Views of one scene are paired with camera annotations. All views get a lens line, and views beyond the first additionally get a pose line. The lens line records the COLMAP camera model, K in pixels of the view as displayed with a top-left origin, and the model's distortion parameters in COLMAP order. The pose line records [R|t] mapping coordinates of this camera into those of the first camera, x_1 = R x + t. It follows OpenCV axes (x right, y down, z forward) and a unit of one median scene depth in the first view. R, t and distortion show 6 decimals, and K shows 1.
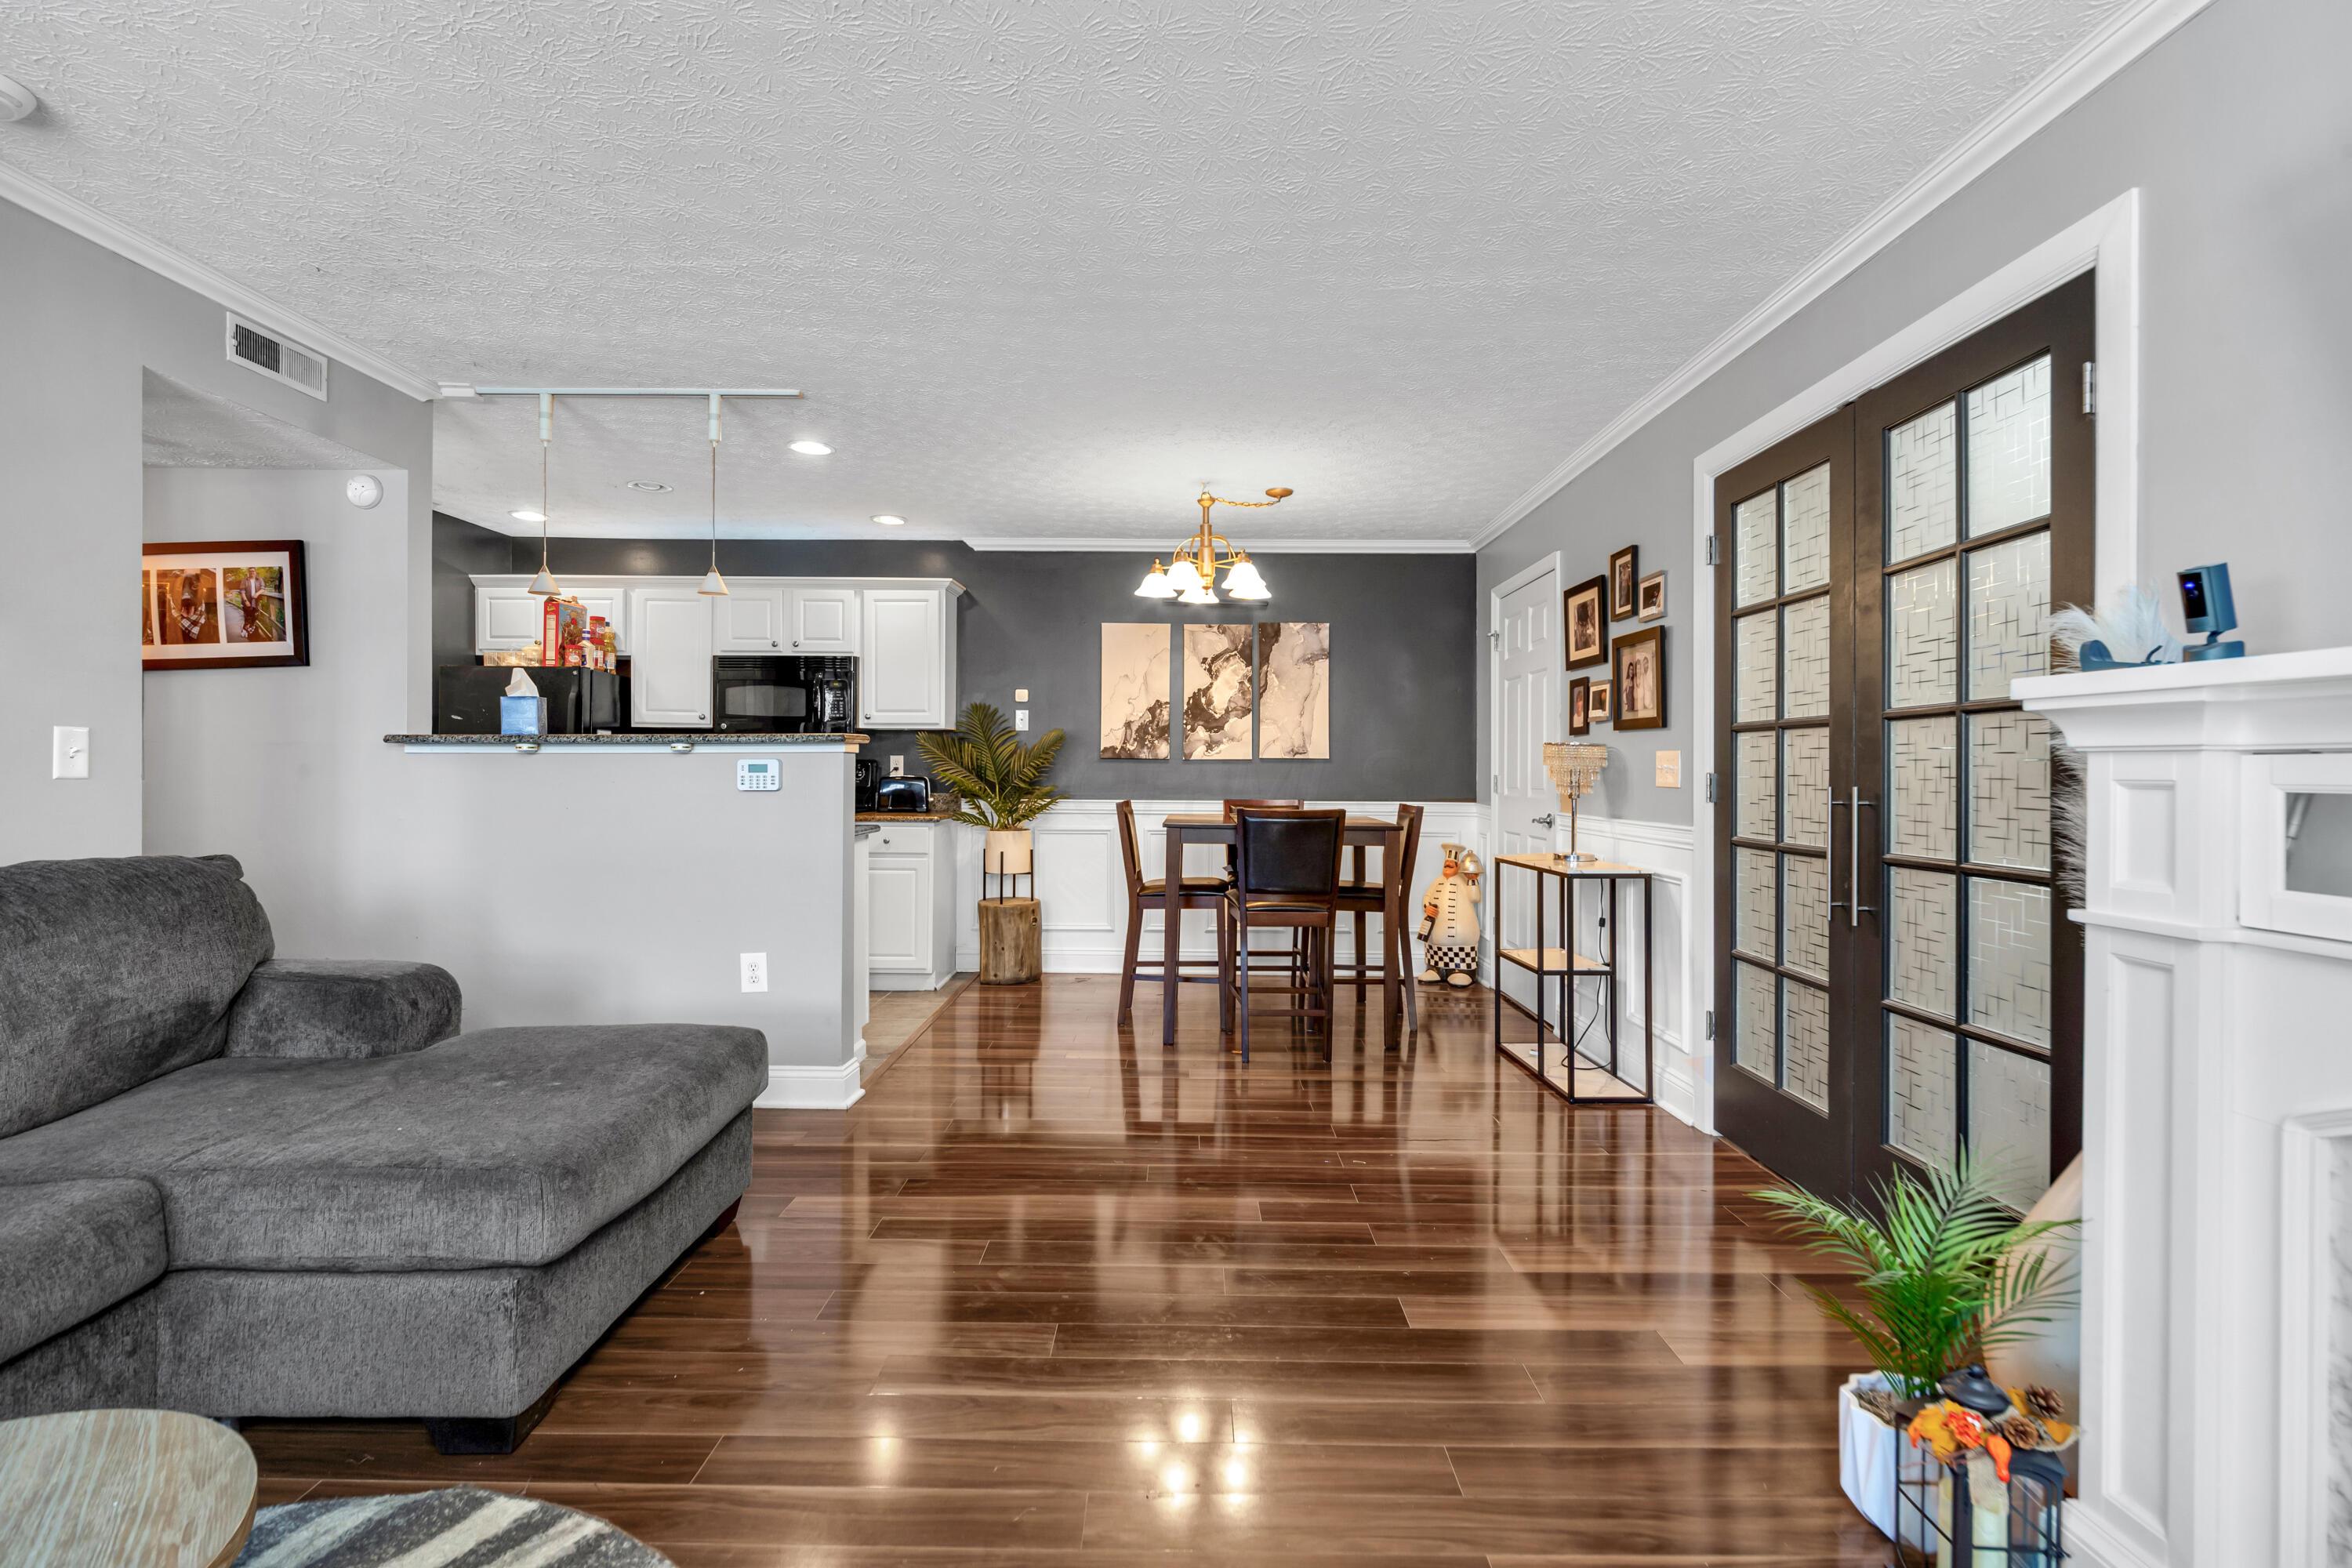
lens RADIAL K [[1080.8, 0, 1171.5], [0, 1080.8, 771.1], [0, 0, 1]] dist [0.004581, 0.000077]
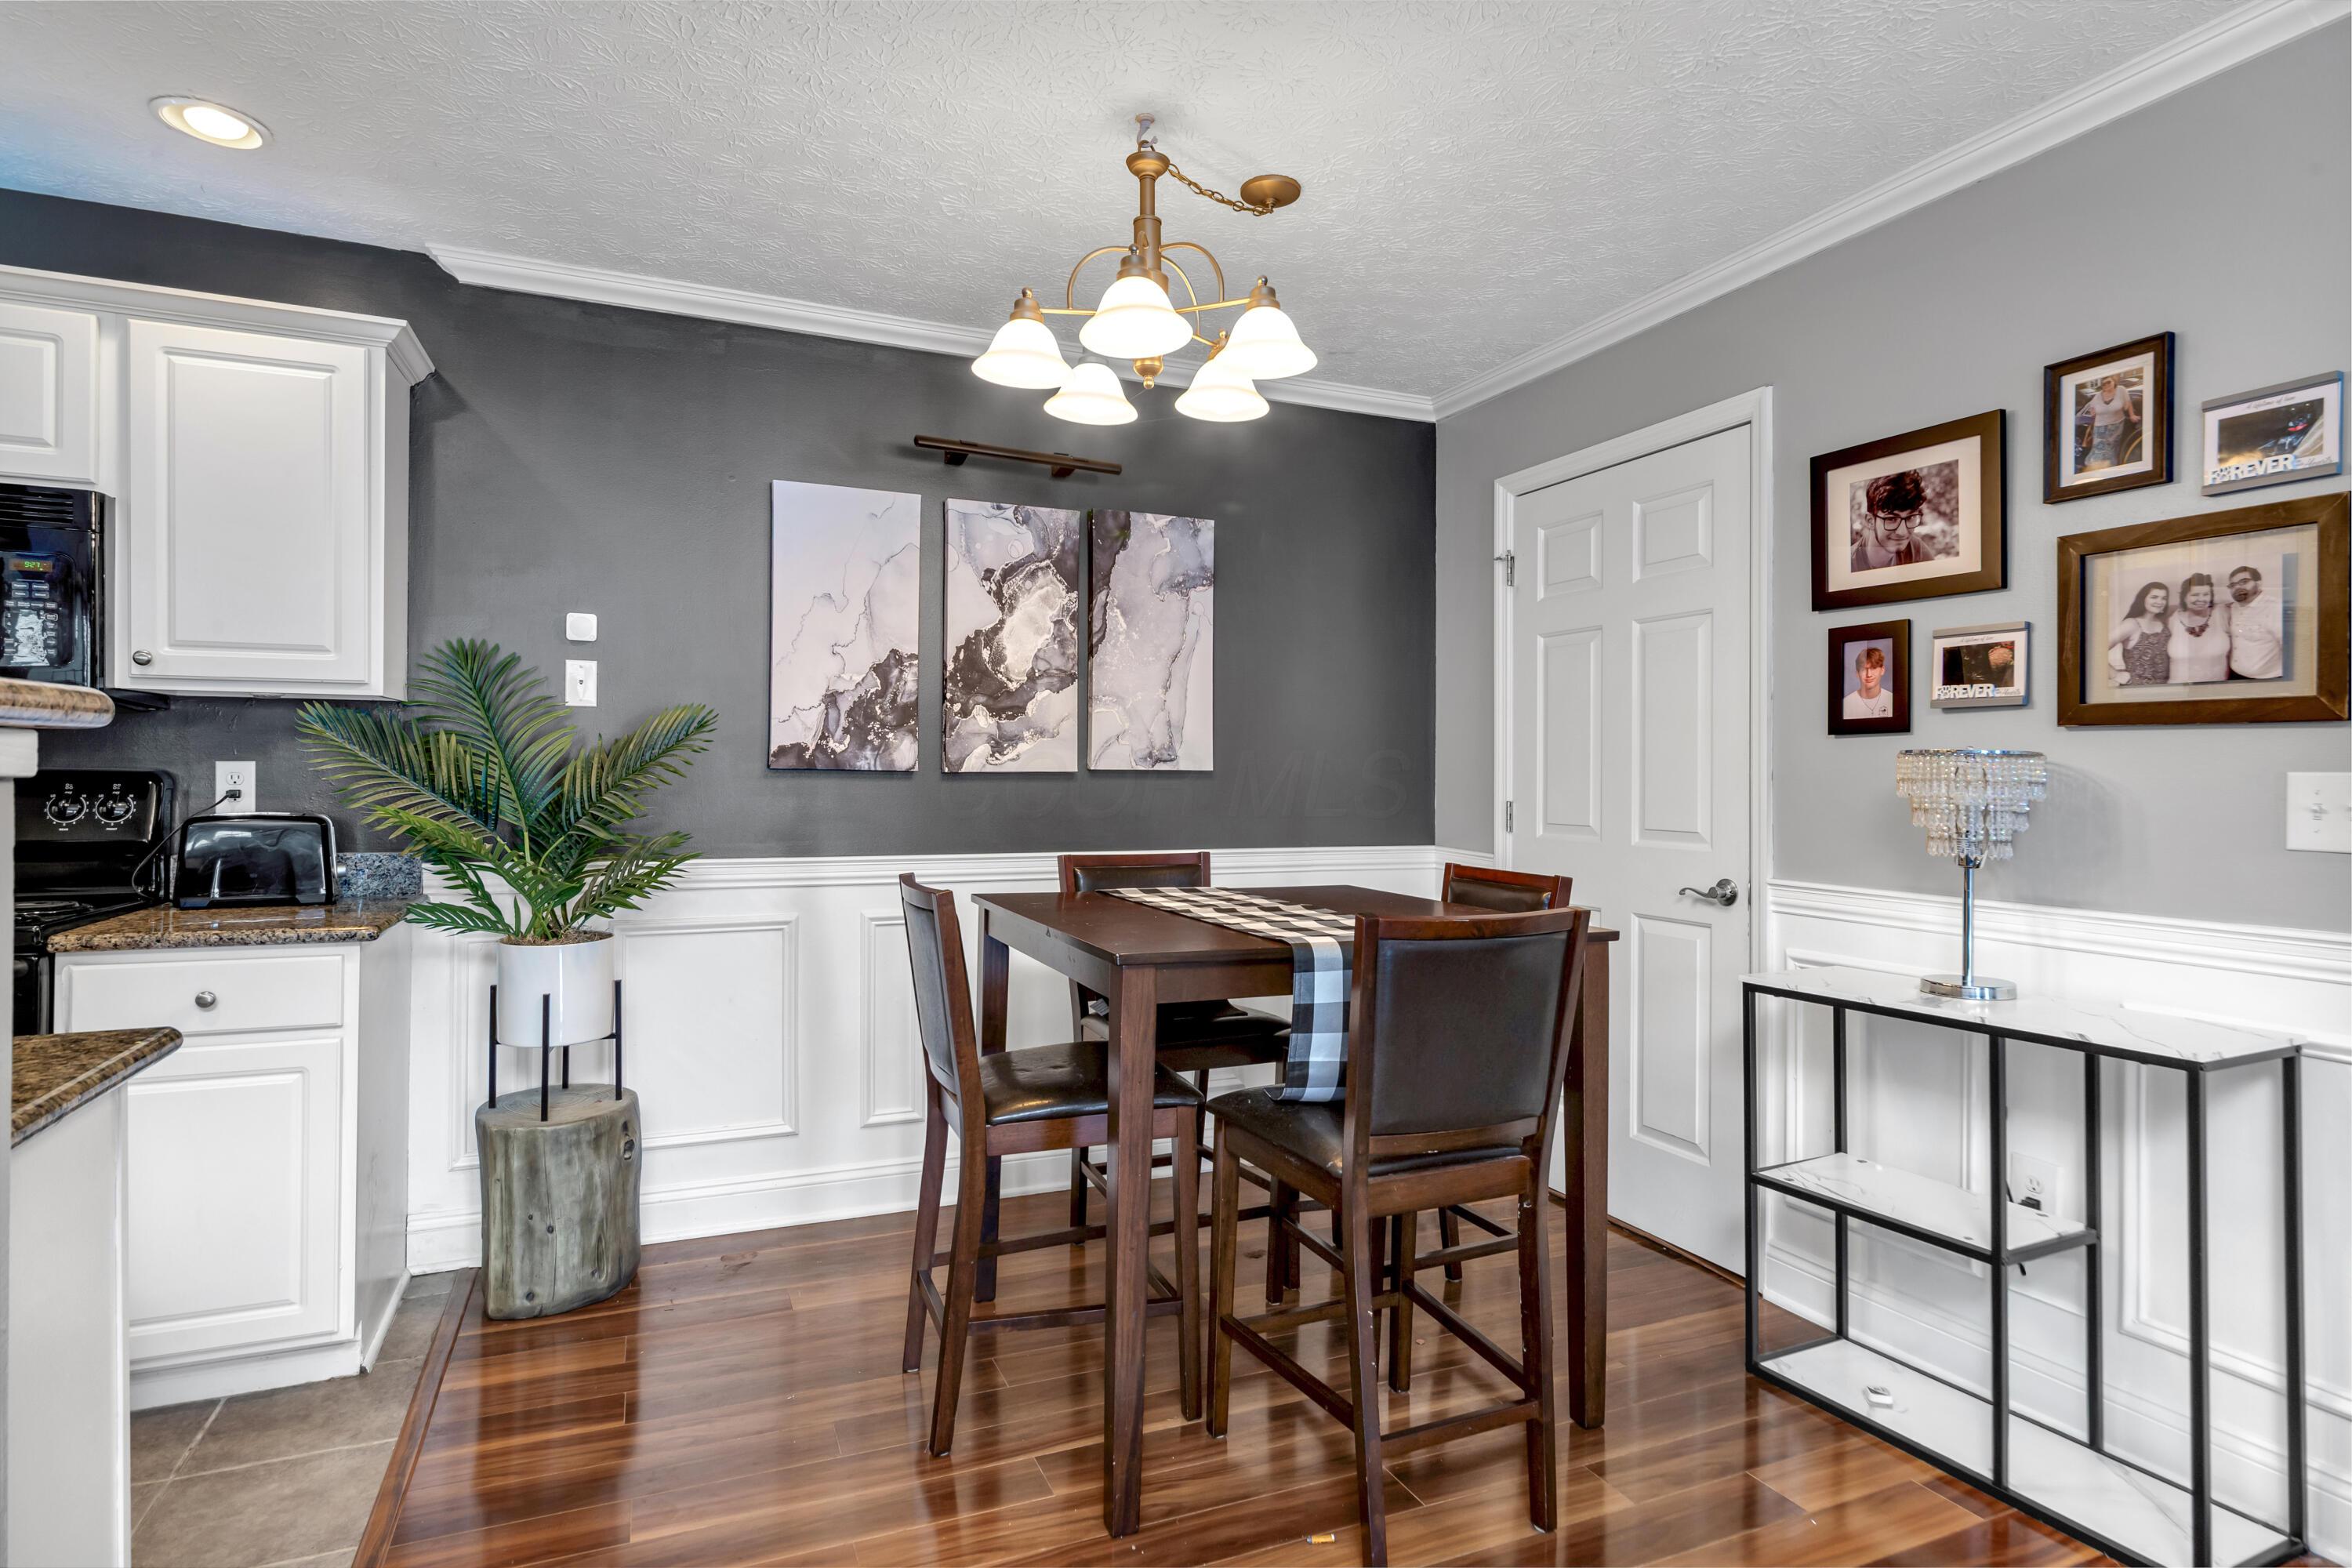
lens RADIAL K [[1227.4, 0, 1171.8], [0, 1227.4, 774.6], [0, 0, 1]] dist [0.001130, -0.002557]
pose [[0.916081, 0.000909, 0.400992, -0.133206], [-0.001982, 0.999995, 0.002260, -0.012476], [-0.400988, -0.002865, 0.916079, 0.498441]]
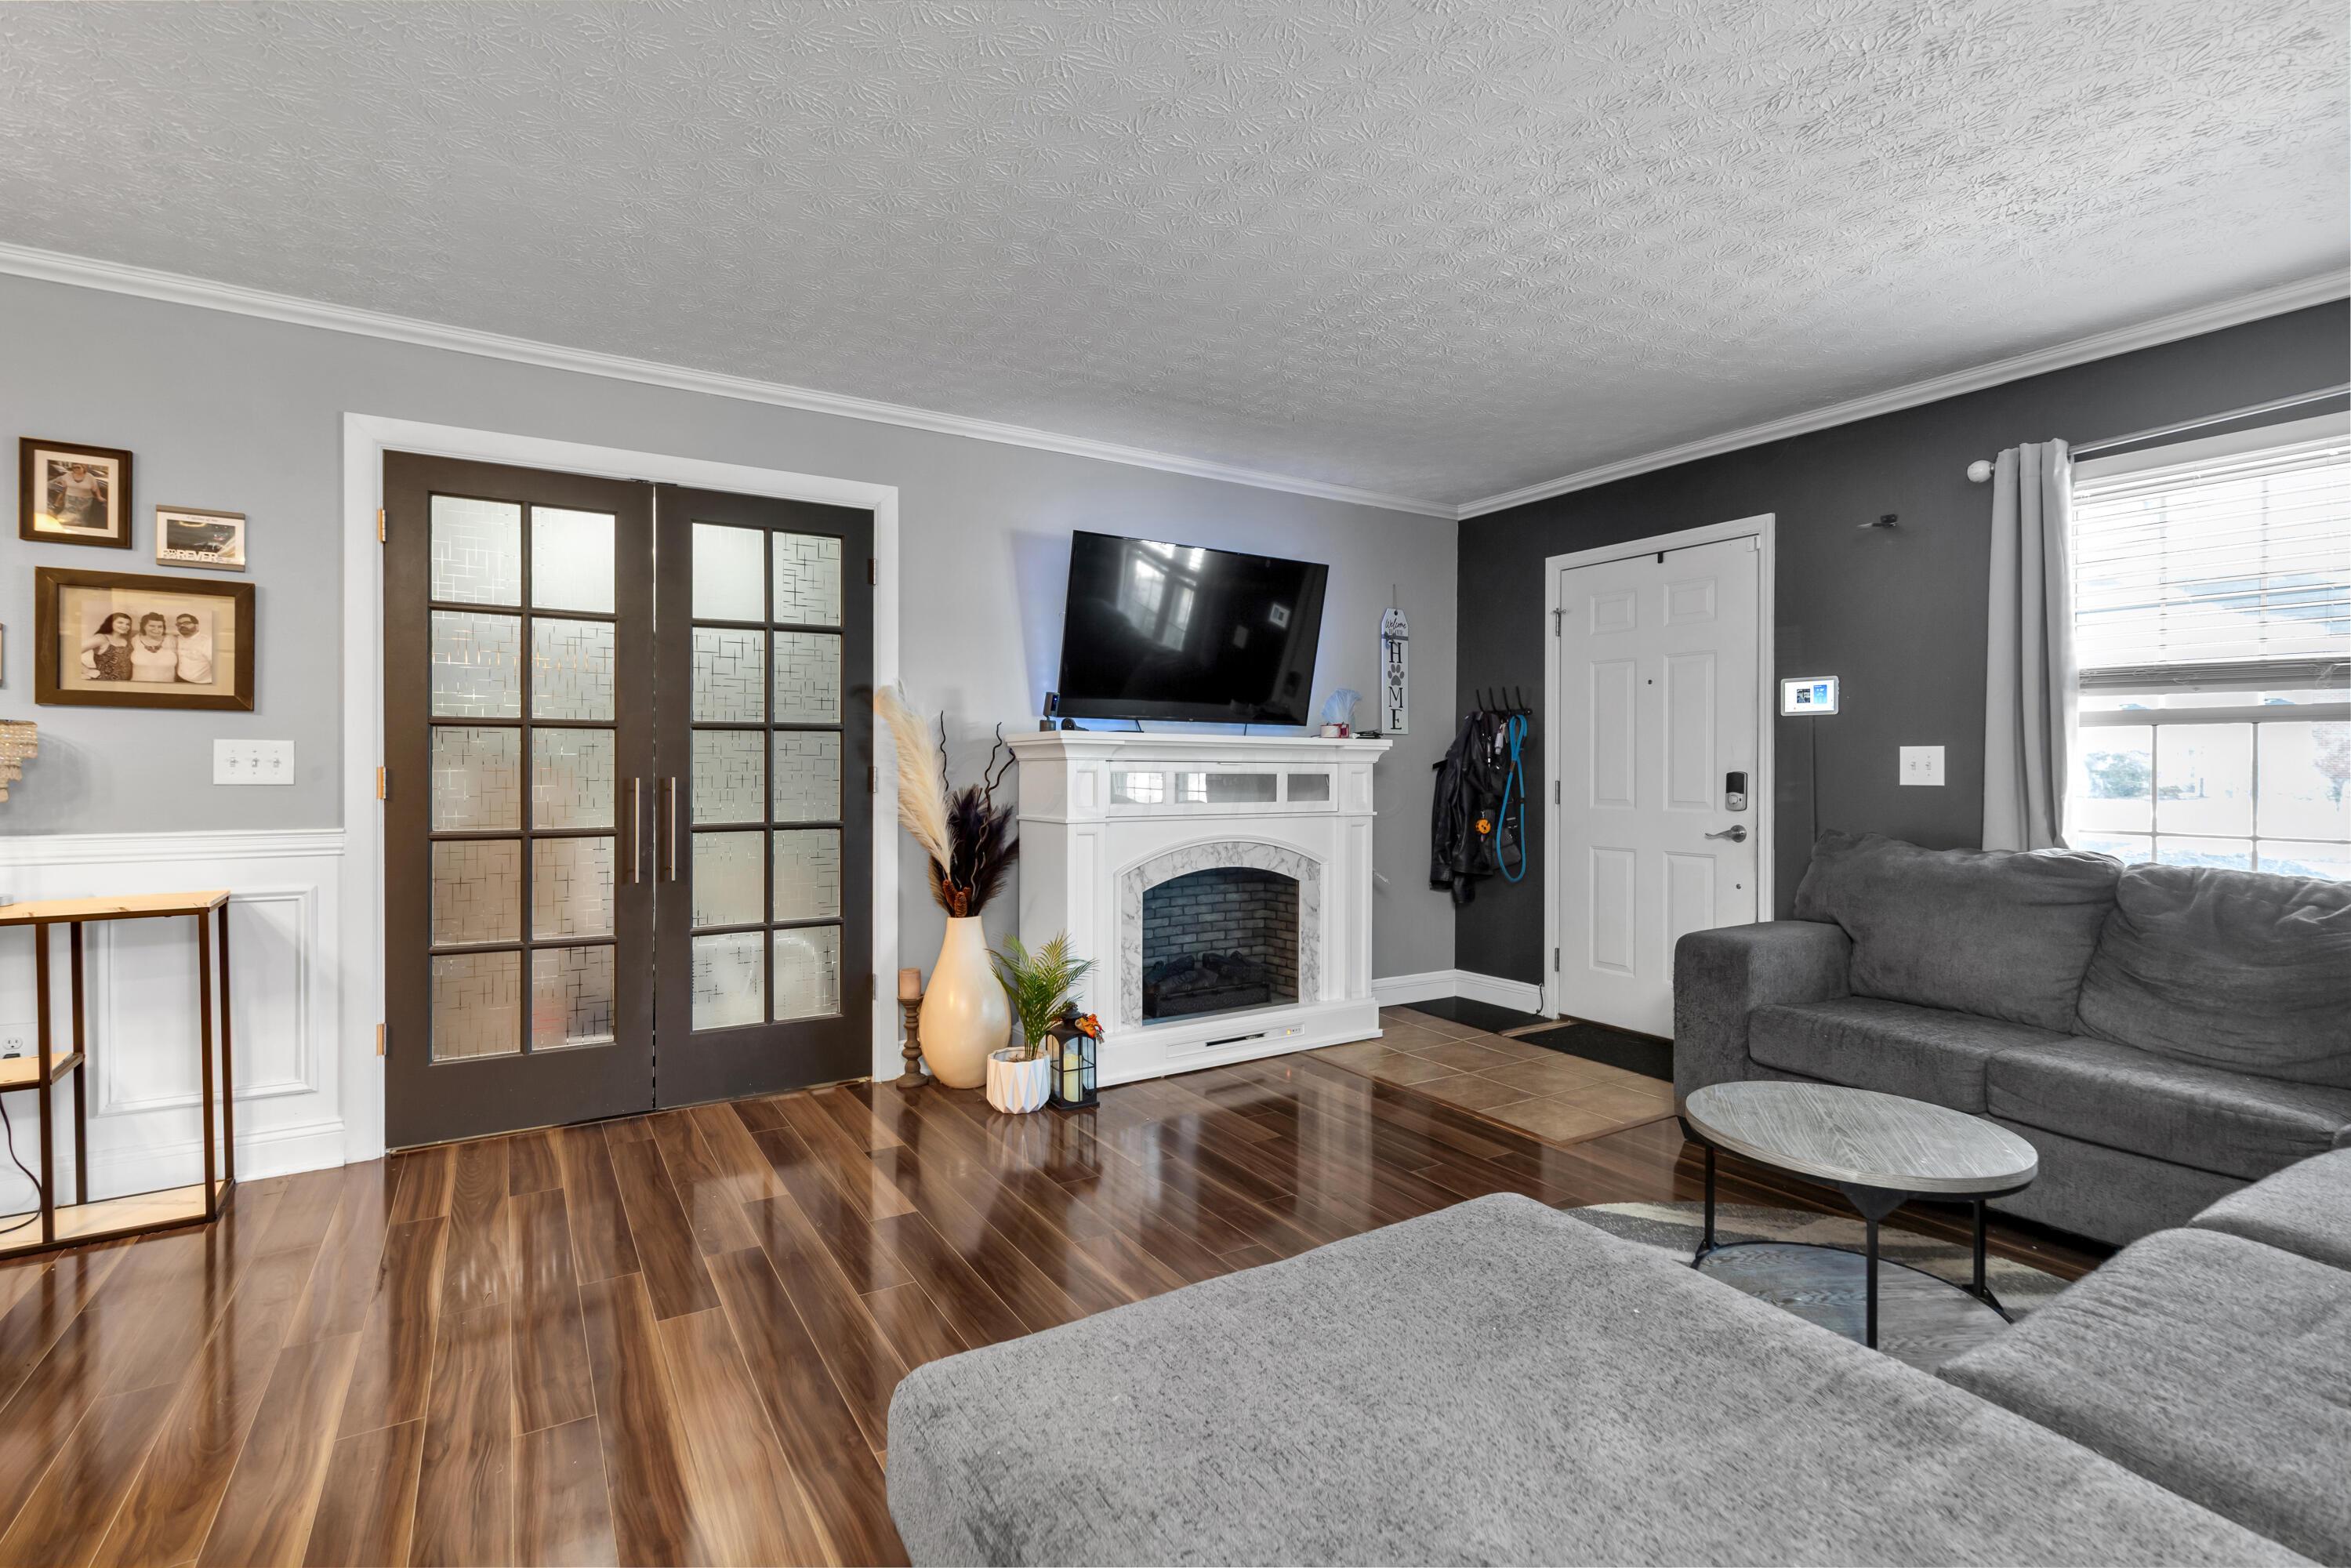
lens RADIAL K [[1080.4, 0, 1167.4], [0, 1080.4, 770.5], [0, 0, 1]] dist [0.004581, 0.000077]
pose [[-0.531455, -0.008960, 0.847039, -0.404018], [-0.003075, 0.999958, 0.008649, -0.003291], [-0.847081, 0.001992, -0.531460, 0.581070]]
